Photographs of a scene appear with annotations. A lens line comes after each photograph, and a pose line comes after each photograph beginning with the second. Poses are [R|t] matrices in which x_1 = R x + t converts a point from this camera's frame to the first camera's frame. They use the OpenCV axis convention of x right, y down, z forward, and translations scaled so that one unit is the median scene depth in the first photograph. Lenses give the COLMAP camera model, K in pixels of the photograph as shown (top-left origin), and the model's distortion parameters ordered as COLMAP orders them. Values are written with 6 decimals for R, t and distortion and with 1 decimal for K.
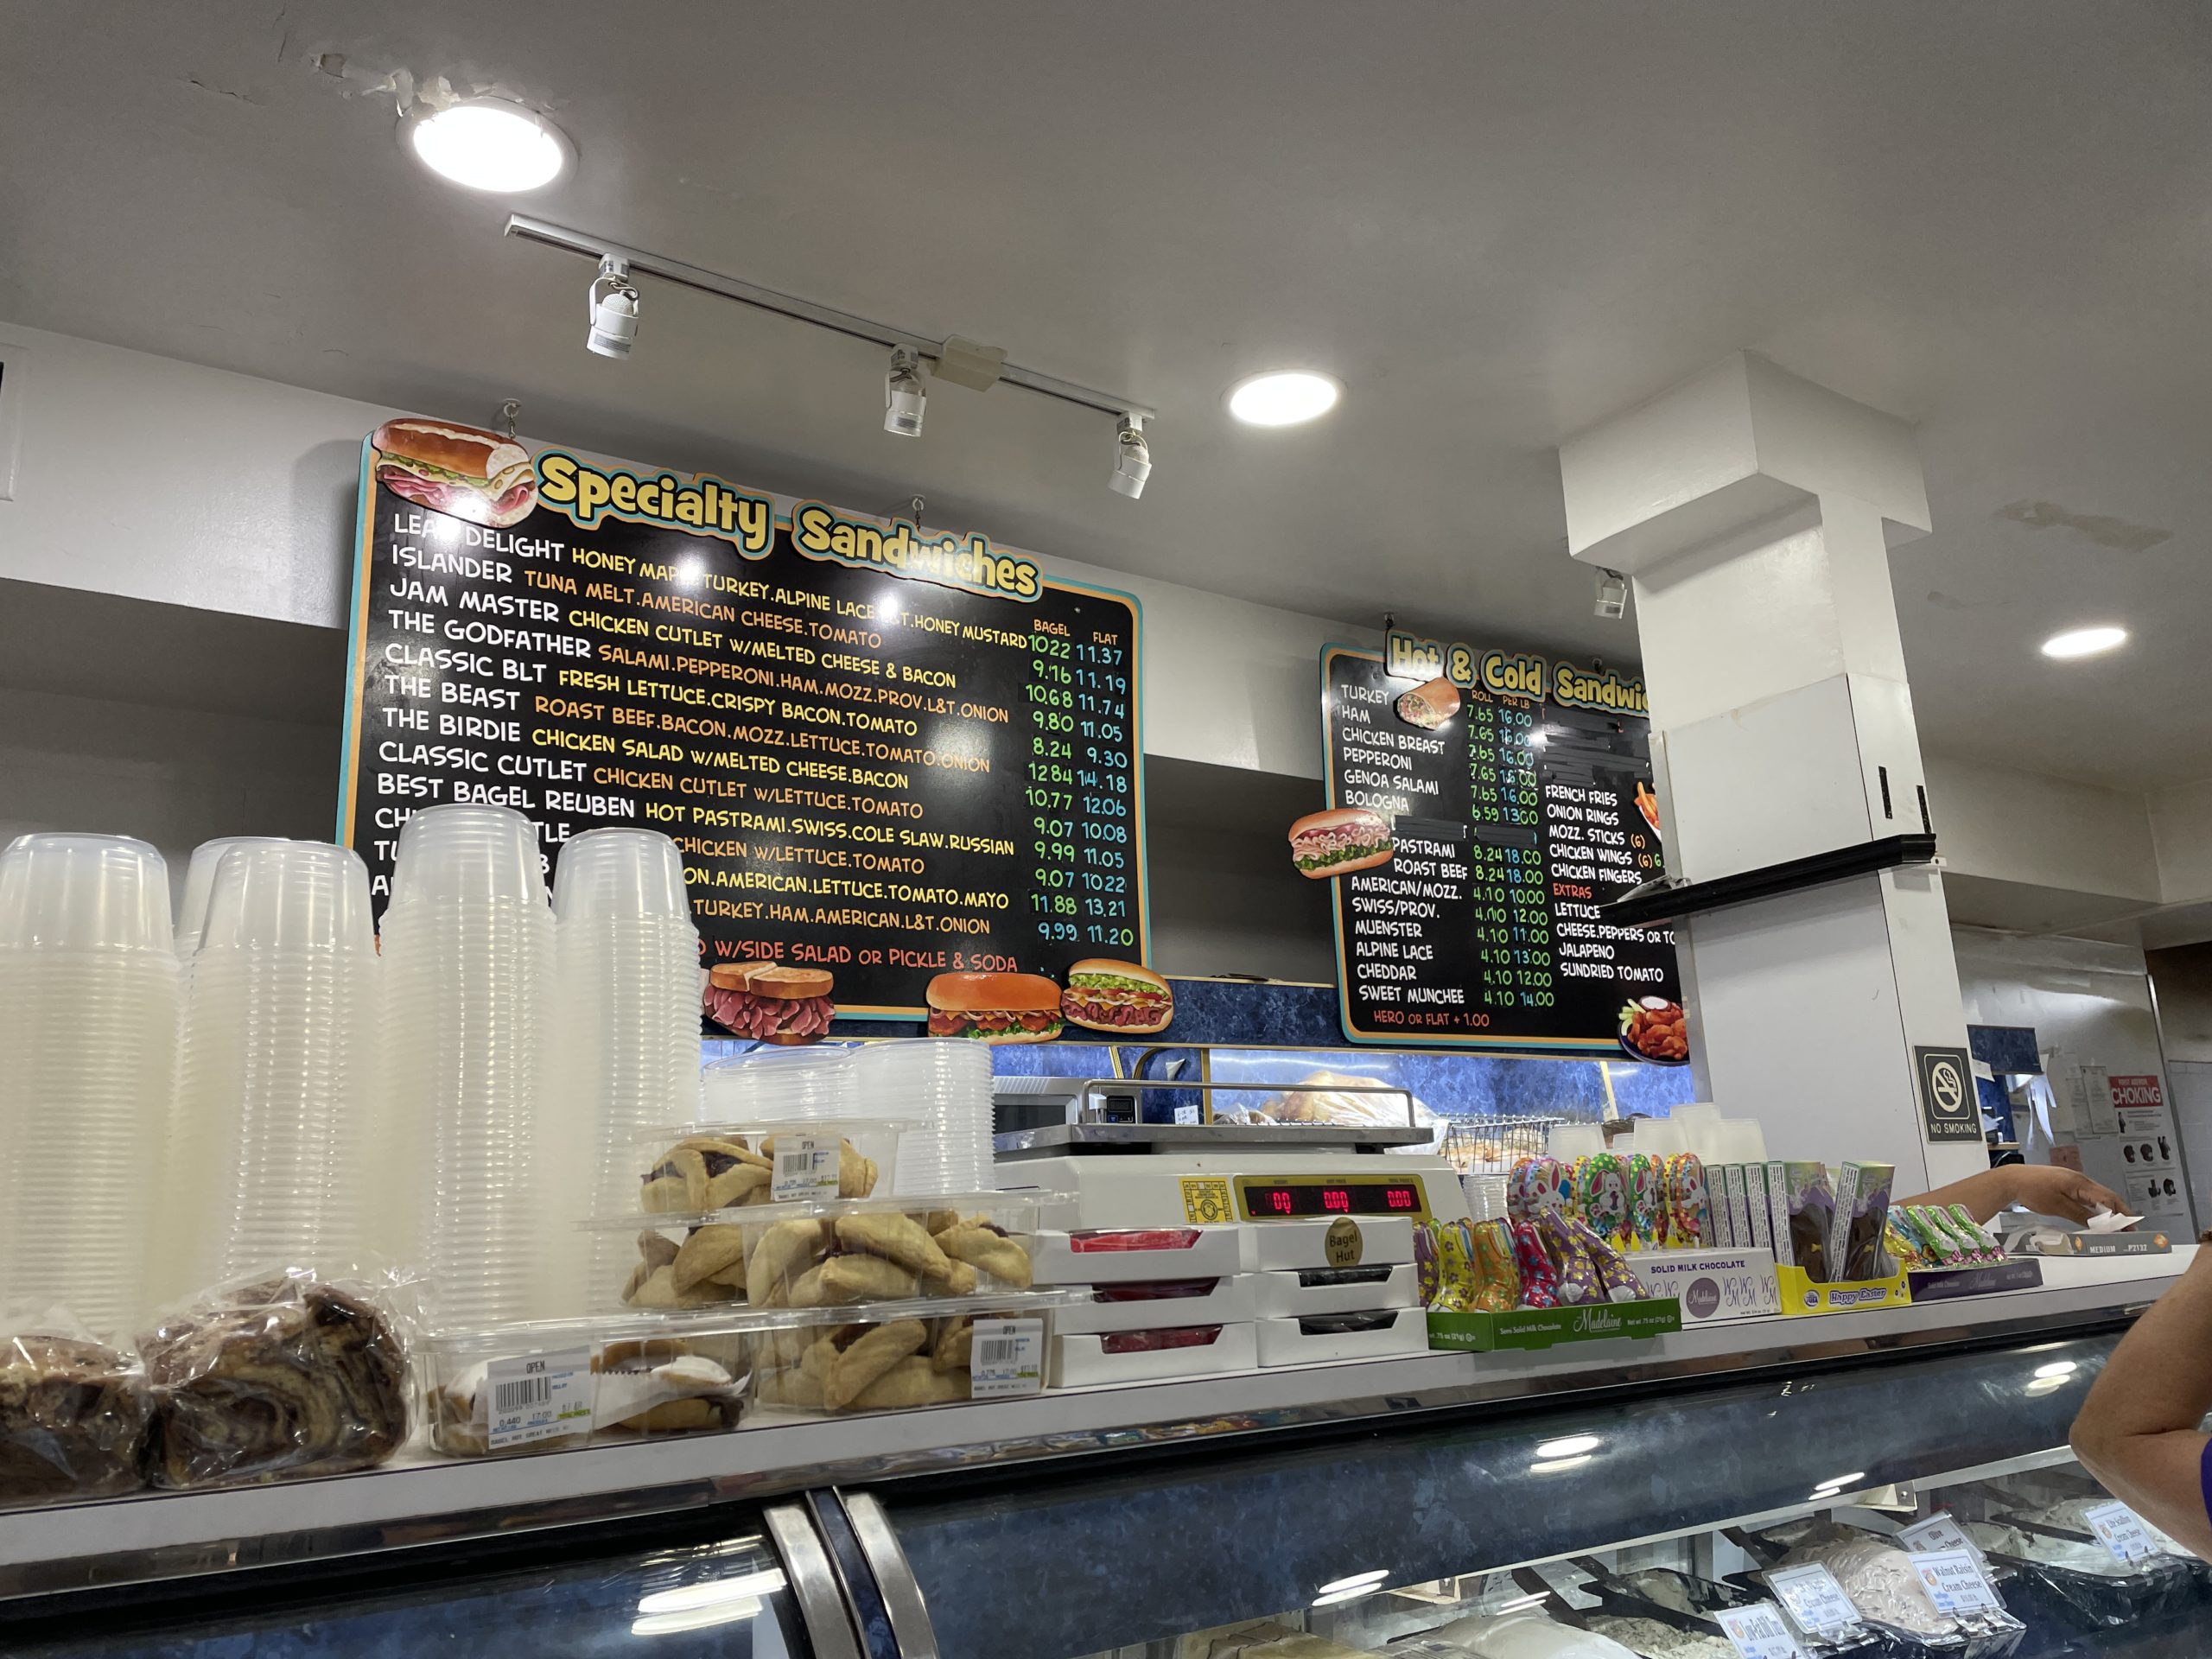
lens RADIAL K [[1672.1, 0, 1099.7], [0, 1672.1, 832.1], [0, 0, 1]] dist [0.009700, -0.009601]
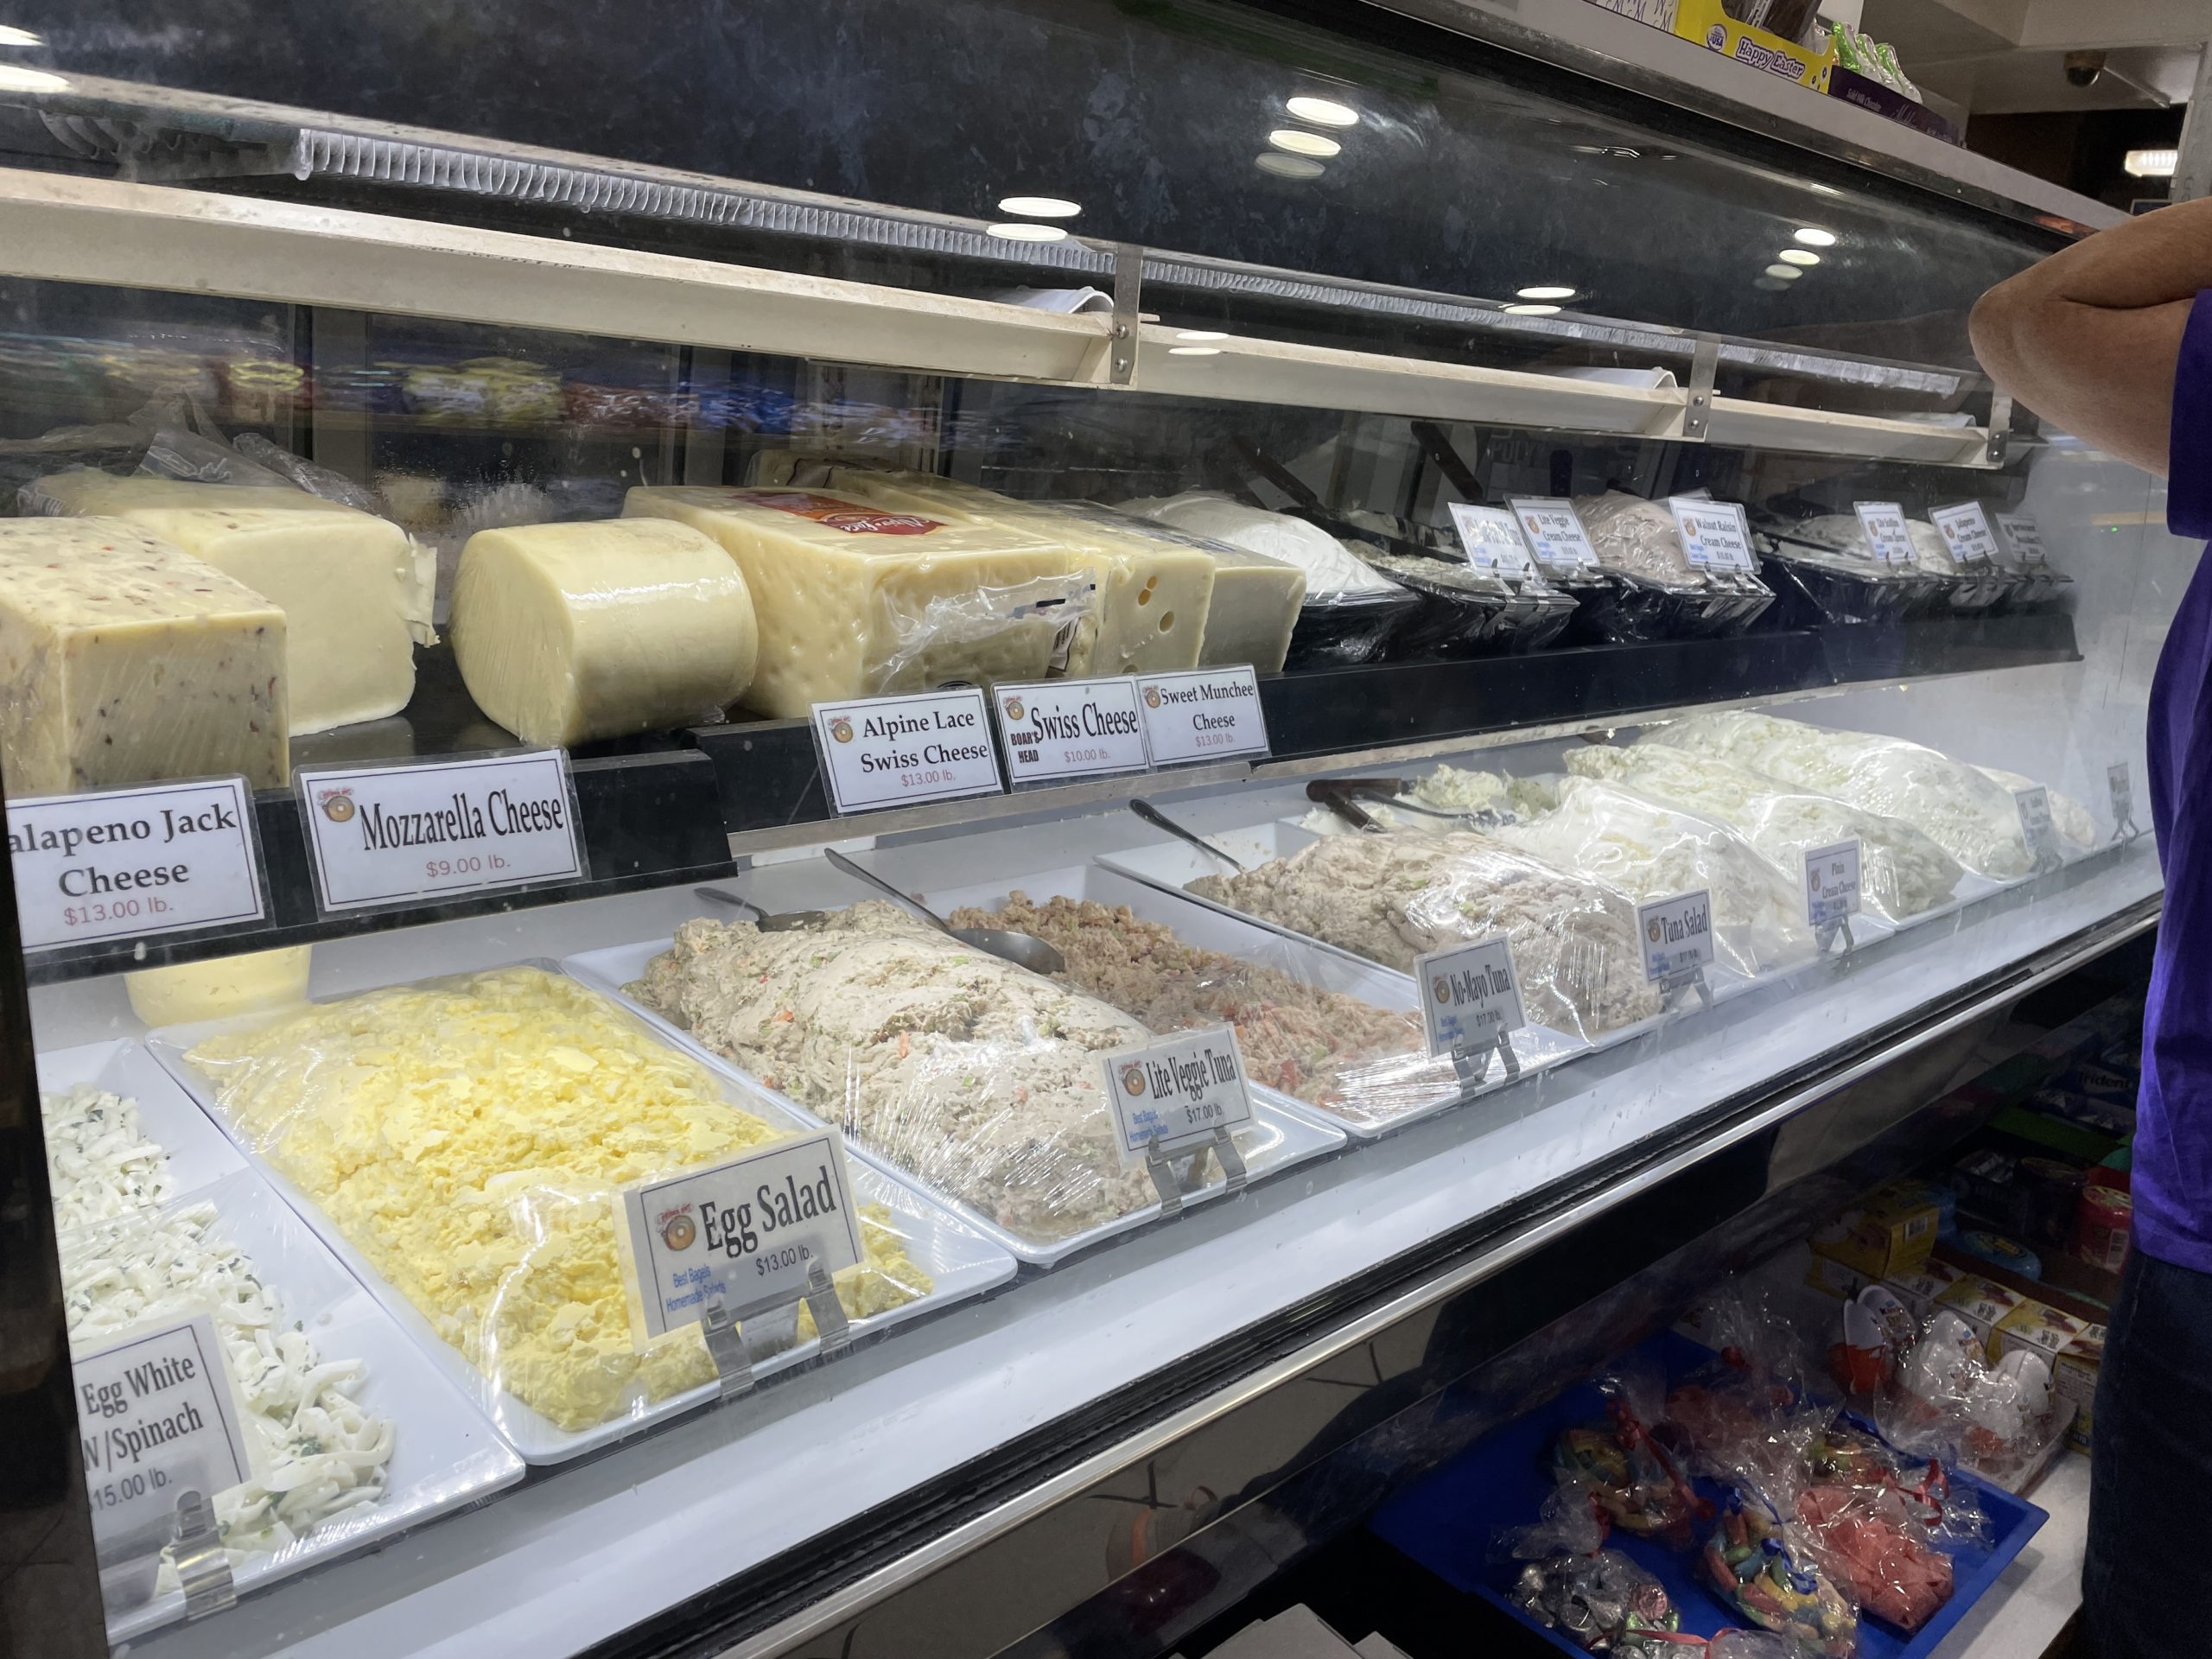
lens RADIAL K [[1672.1, 0, 1109.4], [0, 1672.1, 826.9], [0, 0, 1]] dist [0.009700, -0.009601]
pose [[0.979256, 0.077940, 0.187035, 0.020527], [-0.157292, 0.874296, 0.459201, 0.069005], [-0.127734, -0.479095, 0.868419, 0.071288]]
